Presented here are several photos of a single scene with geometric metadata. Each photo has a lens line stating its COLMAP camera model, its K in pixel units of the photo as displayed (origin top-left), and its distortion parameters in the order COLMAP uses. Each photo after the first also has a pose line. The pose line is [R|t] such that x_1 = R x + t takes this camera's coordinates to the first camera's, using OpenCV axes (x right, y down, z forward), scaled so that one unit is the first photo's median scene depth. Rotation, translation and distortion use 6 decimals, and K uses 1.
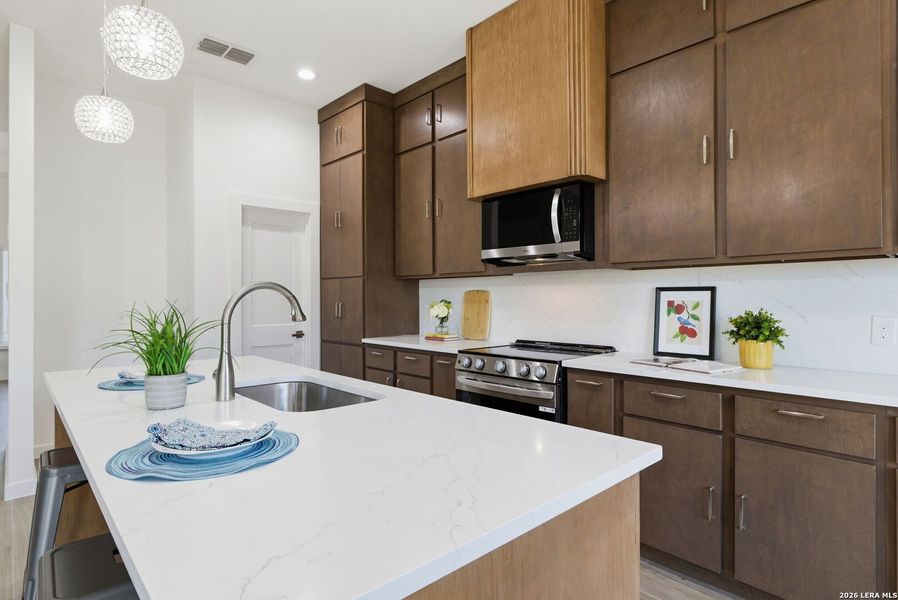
lens RADIAL K [[479.2, 0, 448.7], [0, 479.2, 297.2], [0, 0, 1]] dist [-0.003125, 0.000400]
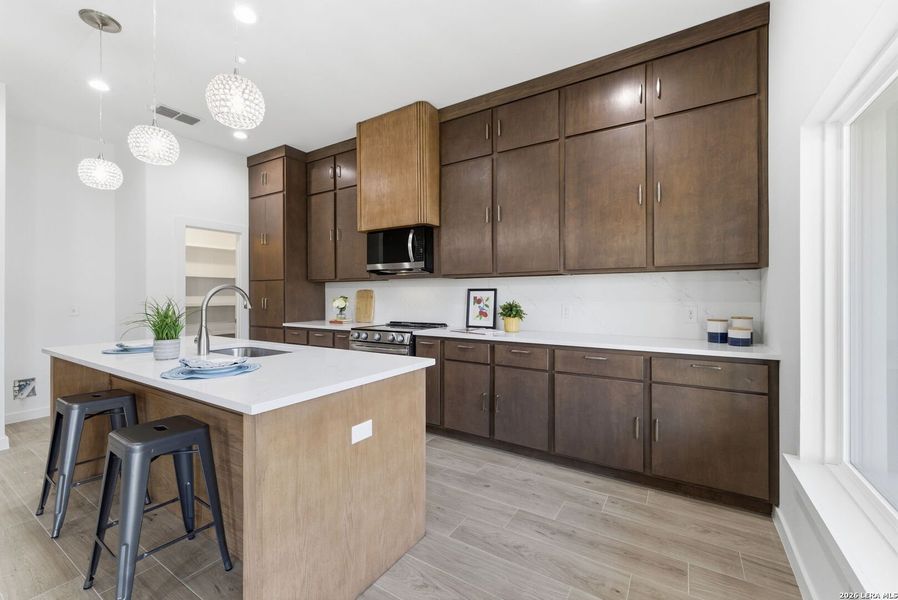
lens RADIAL K [[377.7, 0, 450.3], [0, 377.7, 295.5], [0, 0, 1]] dist [0.007255, -0.002605]
pose [[0.967262, 0.000236, 0.253779, 0.022086], [-0.000856, 0.999997, 0.002331, 0.000766], [-0.253778, -0.002471, 0.967259, -0.314050]]
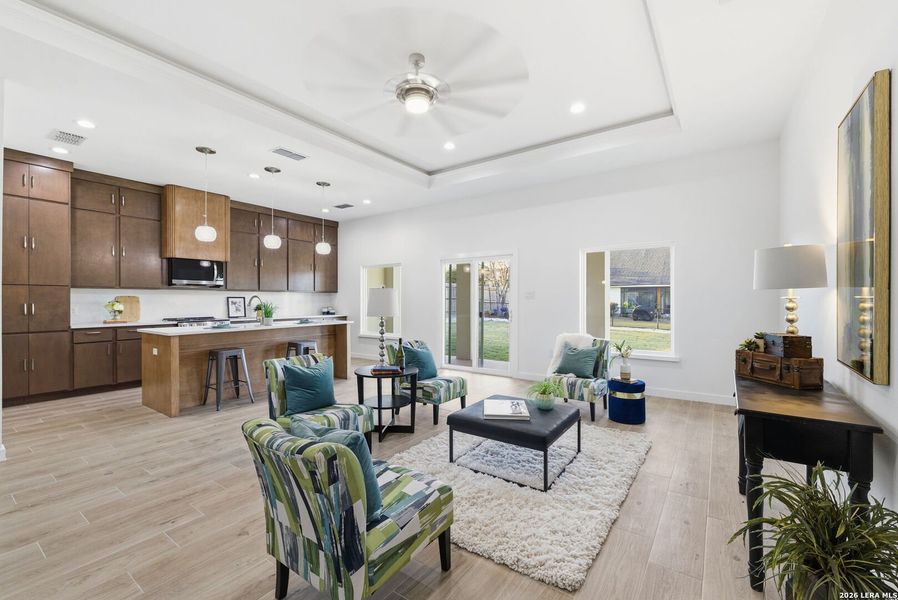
lens RADIAL K [[377.7, 0, 445.0], [0, 377.7, 301.9], [0, 0, 1]] dist [0.007255, -0.002605]
pose [[-0.198302, -0.005629, 0.980125, -2.339003], [-0.004533, 0.999978, 0.004826, -0.004843], [-0.980130, -0.003486, -0.198323, 0.078320]]
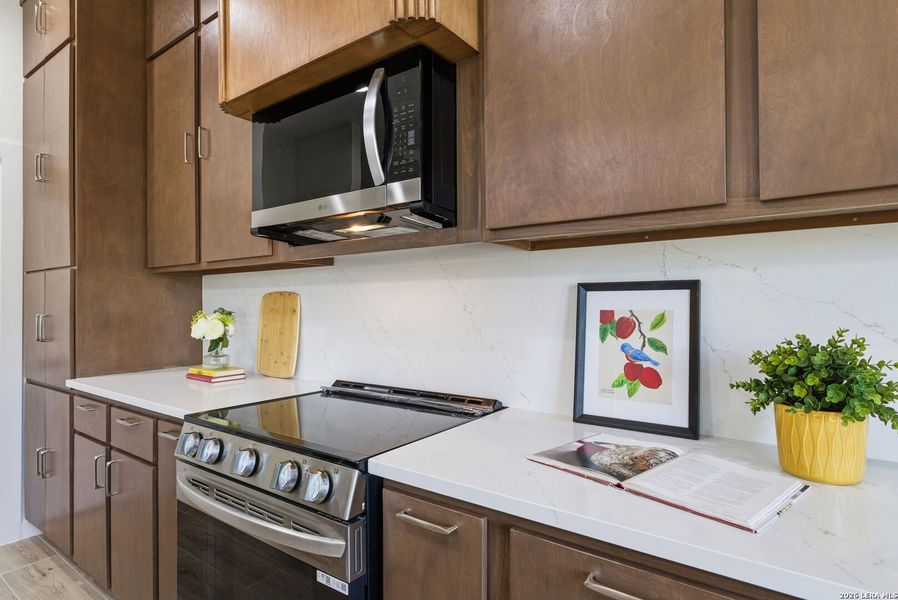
lens RADIAL K [[479.2, 0, 450.7], [0, 479.2, 302.5], [0, 0, 1]] dist [-0.003125, 0.000400]
pose [[0.980814, -0.000714, 0.194945, 0.206904], [0.001298, 0.999995, -0.002864, 0.000559], [-0.194942, 0.003062, 0.980810, 0.538925]]
